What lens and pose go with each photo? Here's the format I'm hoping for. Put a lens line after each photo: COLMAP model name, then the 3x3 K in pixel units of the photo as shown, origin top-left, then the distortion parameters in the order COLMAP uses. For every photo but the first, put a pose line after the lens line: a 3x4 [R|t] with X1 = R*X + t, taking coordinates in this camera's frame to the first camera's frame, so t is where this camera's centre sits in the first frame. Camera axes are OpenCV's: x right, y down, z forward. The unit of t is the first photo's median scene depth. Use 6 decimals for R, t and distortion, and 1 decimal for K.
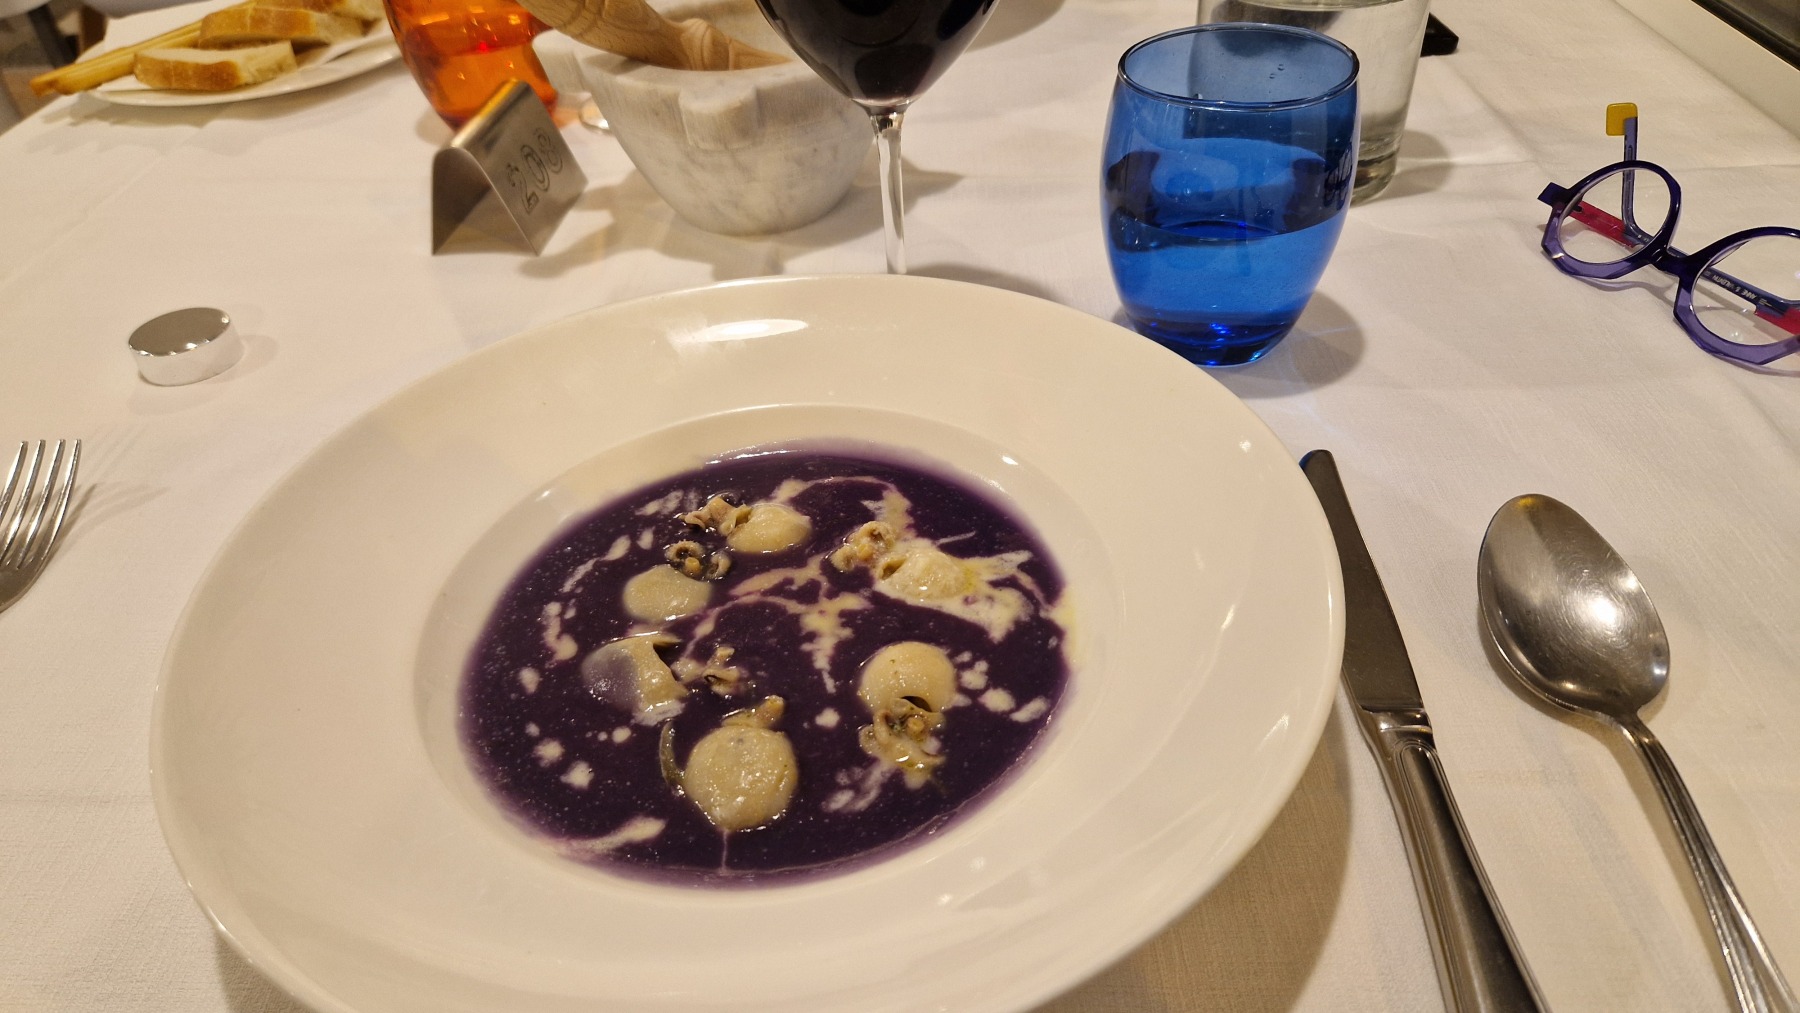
lens RADIAL K [[1216.7, 0, 896.9], [0, 1216.7, 517.6], [0, 0, 1]] dist [-0.000145, -0.002501]
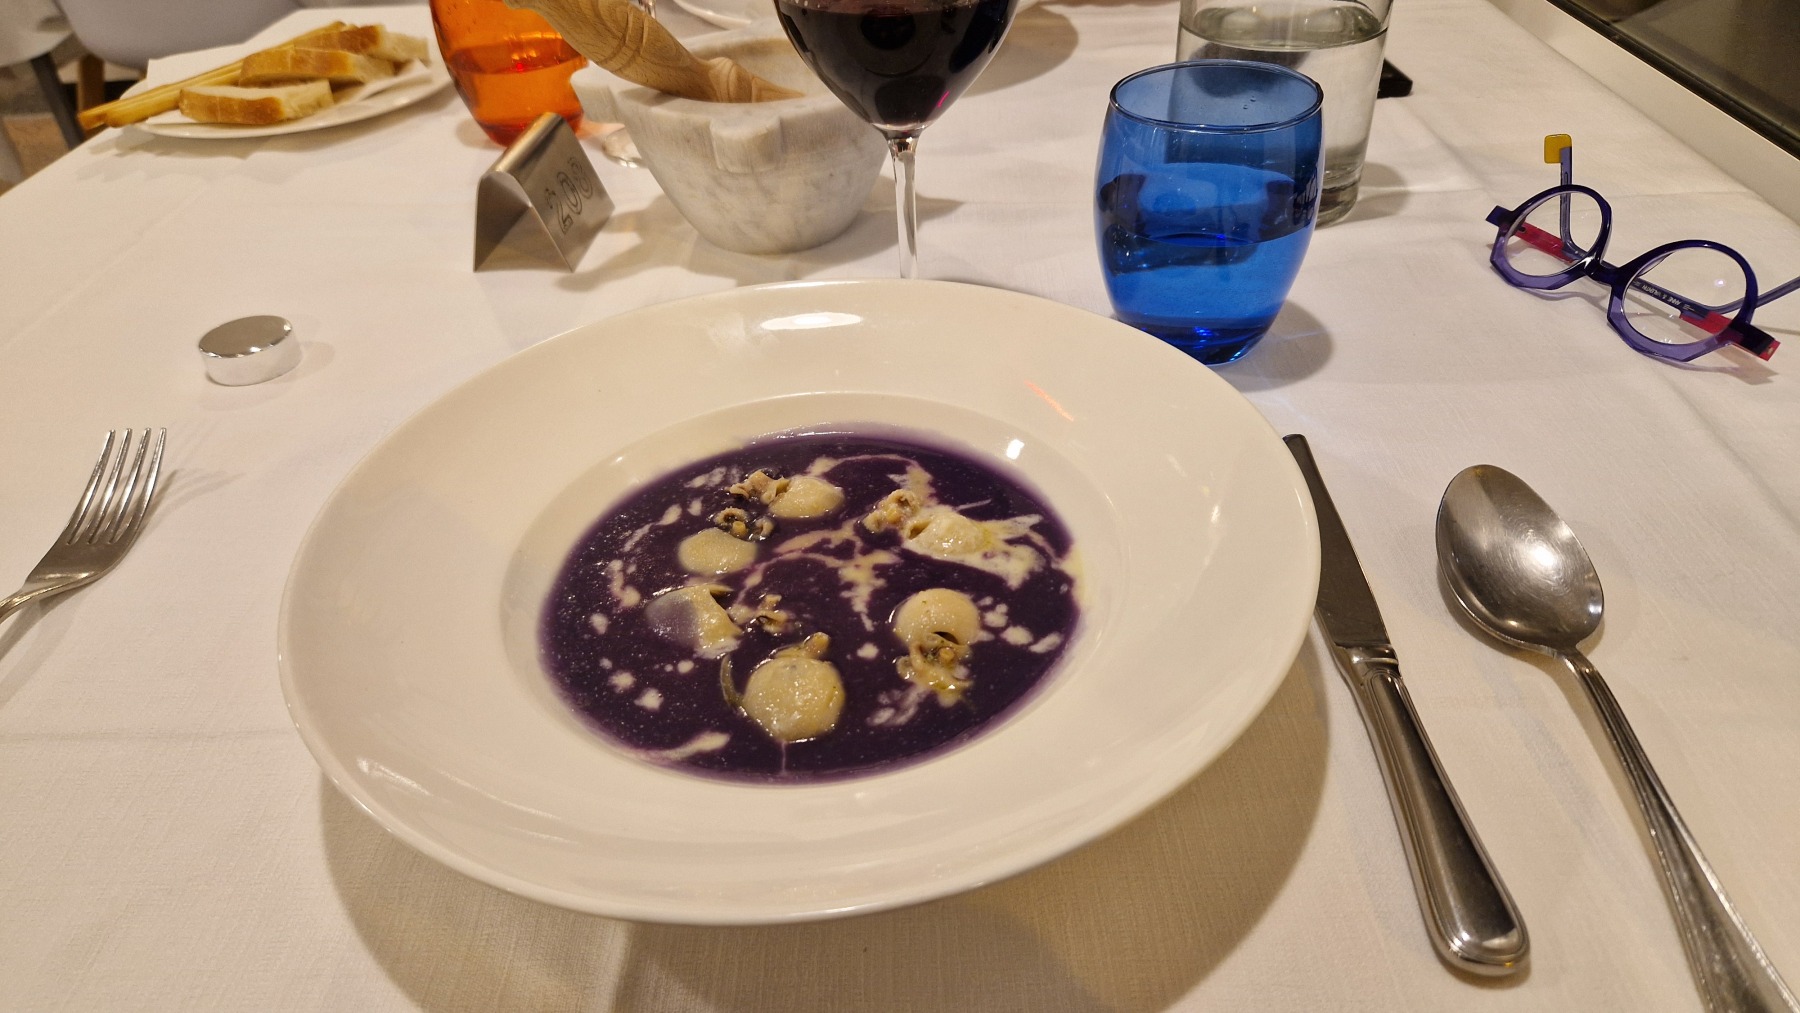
lens RADIAL K [[1218.3, 0, 900.0], [0, 1218.3, 506.5], [0, 0, 1]] dist [0.004036, 0.000182]
pose [[0.999751, -0.002758, 0.022163, -0.037096], [0.003882, 0.998701, -0.050799, 0.062866], [-0.021994, 0.050873, 0.998463, -0.099498]]
